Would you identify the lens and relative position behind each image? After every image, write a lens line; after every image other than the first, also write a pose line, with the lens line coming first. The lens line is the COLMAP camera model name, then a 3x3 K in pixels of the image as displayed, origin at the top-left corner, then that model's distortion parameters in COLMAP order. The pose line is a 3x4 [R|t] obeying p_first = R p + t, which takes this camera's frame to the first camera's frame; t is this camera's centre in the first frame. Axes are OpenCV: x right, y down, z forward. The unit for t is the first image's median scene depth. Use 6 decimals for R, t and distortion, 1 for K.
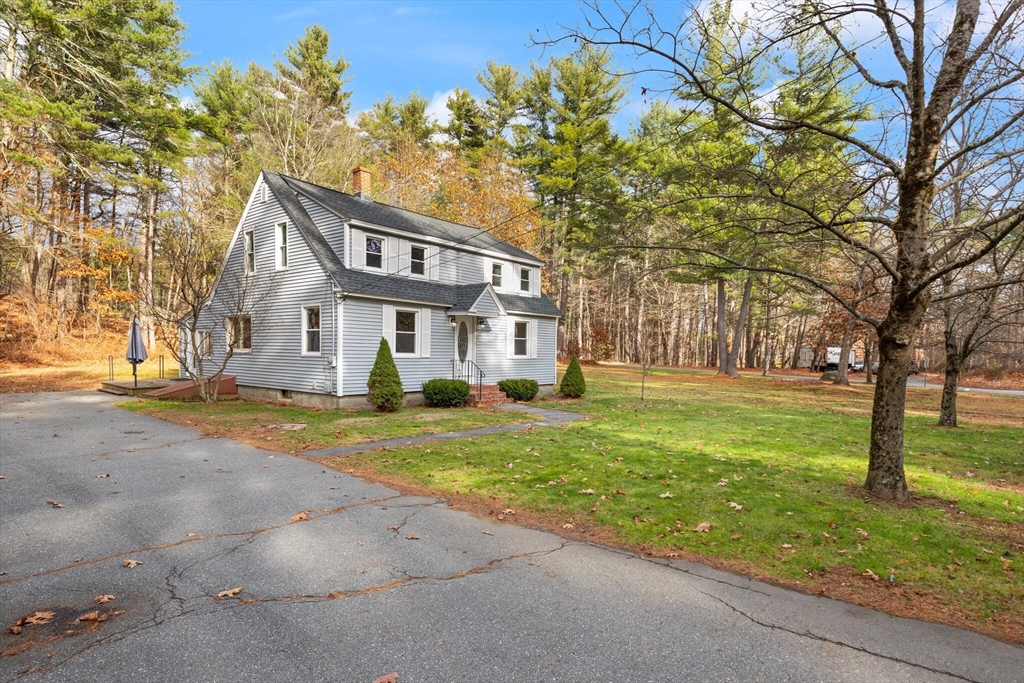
lens RADIAL K [[538.4, 0, 517.4], [0, 538.4, 369.7], [0, 0, 1]] dist [0.013512, 0.004305]
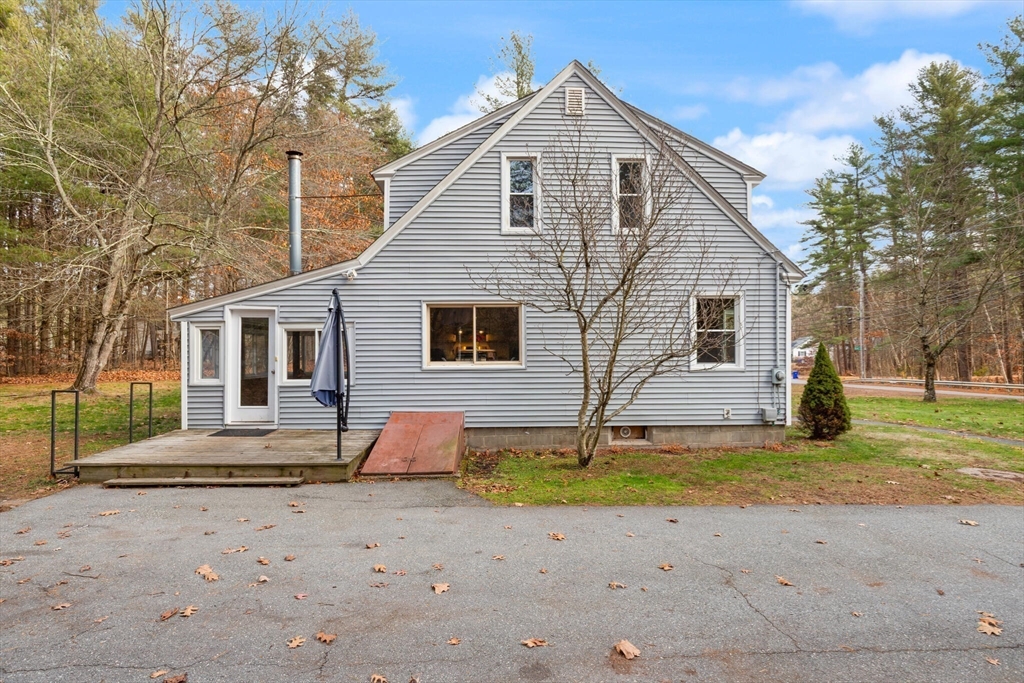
lens RADIAL K [[538.4, 0, 510.5], [0, 538.4, 344.5], [0, 0, 1]] dist [0.013512, 0.004305]
pose [[0.741771, -0.008715, 0.670597, -0.874747], [0.036537, 0.998956, -0.027432, -0.041145], [-0.669657, 0.044850, 0.741315, 0.584437]]
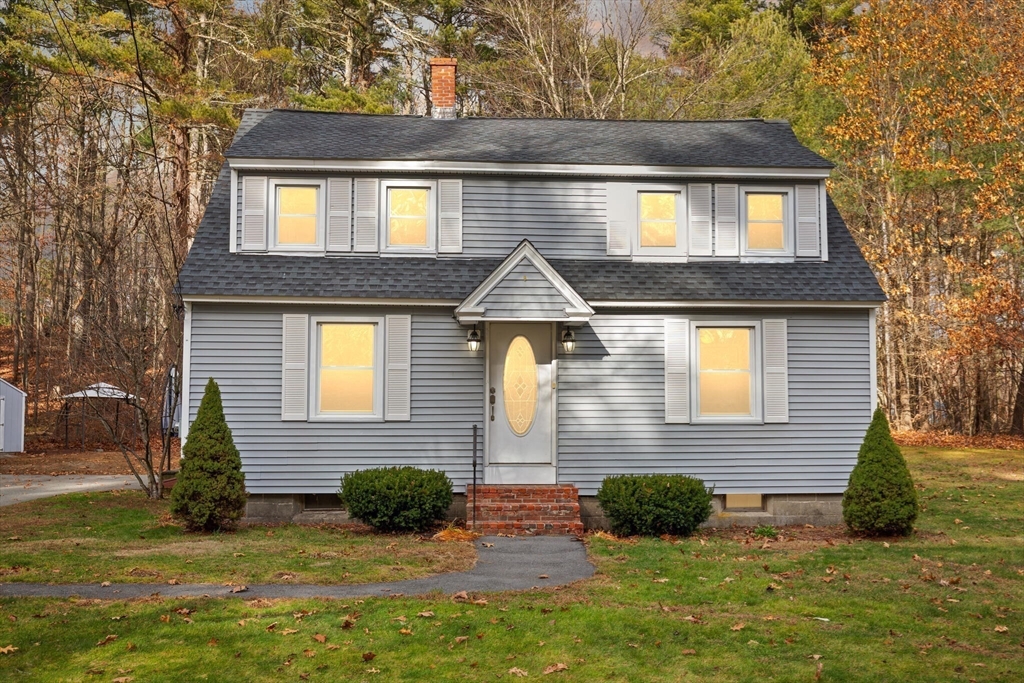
lens RADIAL K [[992.3, 0, 538.0], [0, 992.3, 349.8], [0, 0, 1]] dist [0.017006, 0.000000]
pose [[0.686877, -0.065283, -0.723836, 0.497662], [-0.013225, 0.994670, -0.102260, 0.002212], [0.726654, 0.079813, 0.682352, 0.474956]]
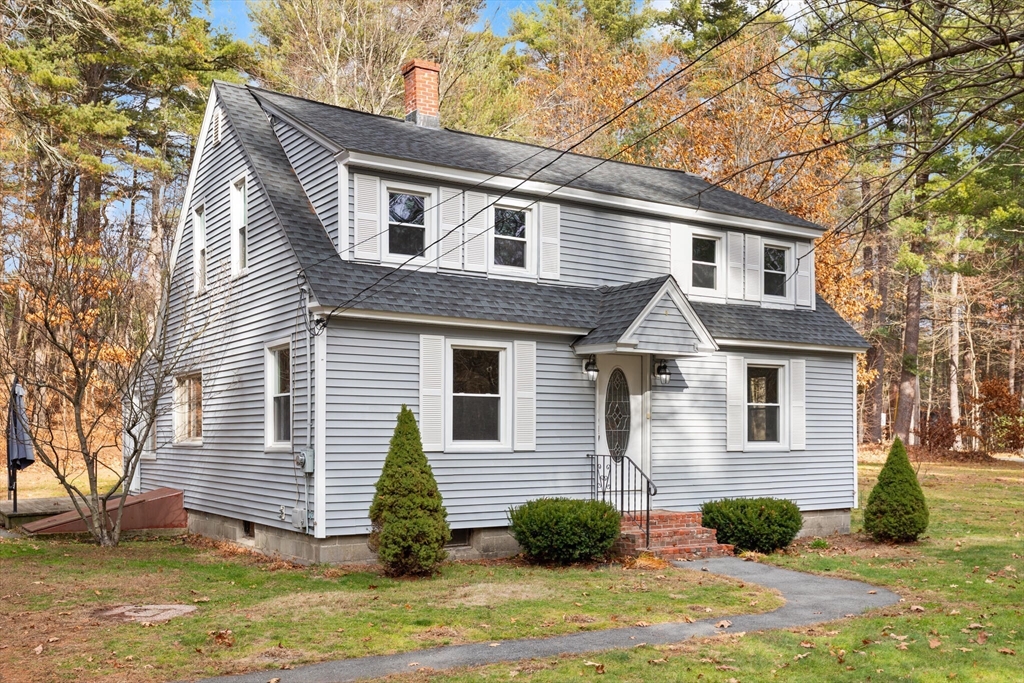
lens RADIAL K [[992.3, 0, 529.2], [0, 992.3, 424.4], [0, 0, 1]] dist [0.017006, 0.000000]
pose [[0.954488, -0.020525, -0.297543, 0.073072], [0.006057, 0.998757, -0.049465, -0.003379], [0.298189, 0.045412, 0.953426, 0.205043]]
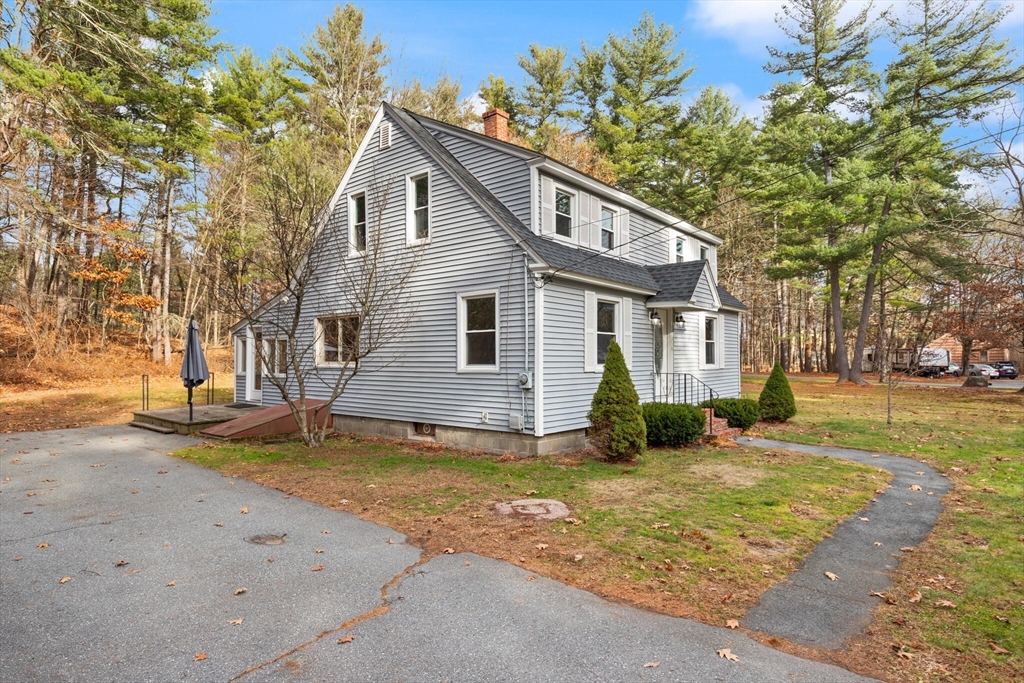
lens RADIAL K [[560.2, 0, 529.0], [0, 560.2, 345.0], [0, 0, 1]] dist [0.008613, -0.000234]
pose [[0.999814, -0.017216, 0.008730, -0.281105], [0.017694, 0.998158, -0.058036, -0.015076], [-0.007715, 0.058179, 0.998276, 0.285287]]
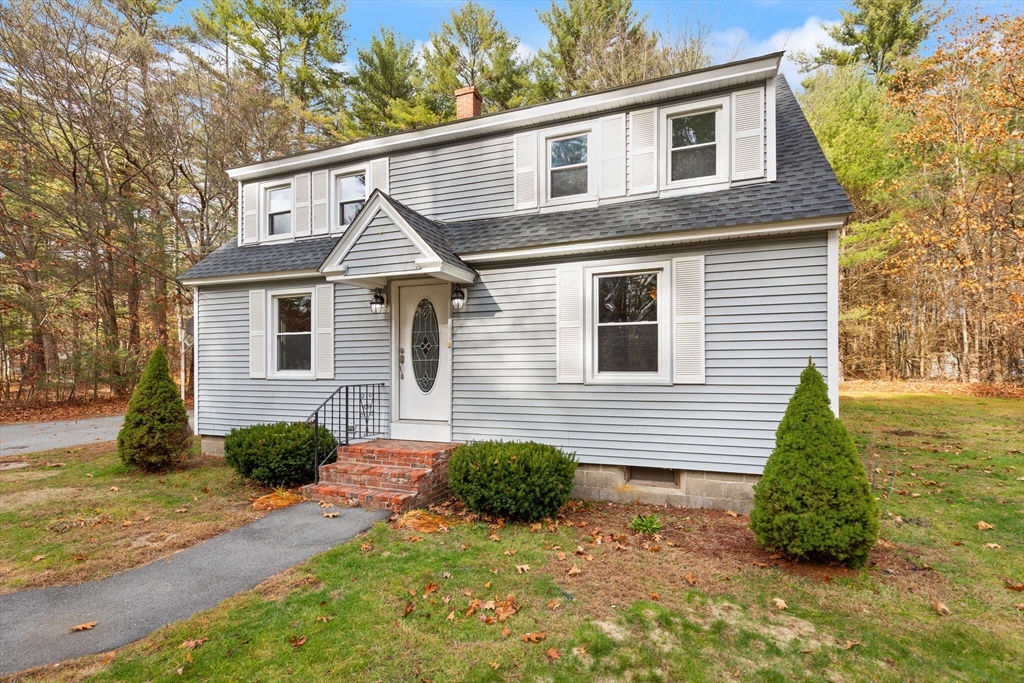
lens RADIAL K [[475.0, 0, 520.5], [0, 475.0, 366.4], [0, 0, 1]] dist [0.011603, -0.003763]
pose [[0.319514, -0.024469, -0.947266, 0.303958], [-0.025472, 0.999084, -0.034399, -0.022086], [0.947239, 0.035120, 0.318598, 0.971199]]
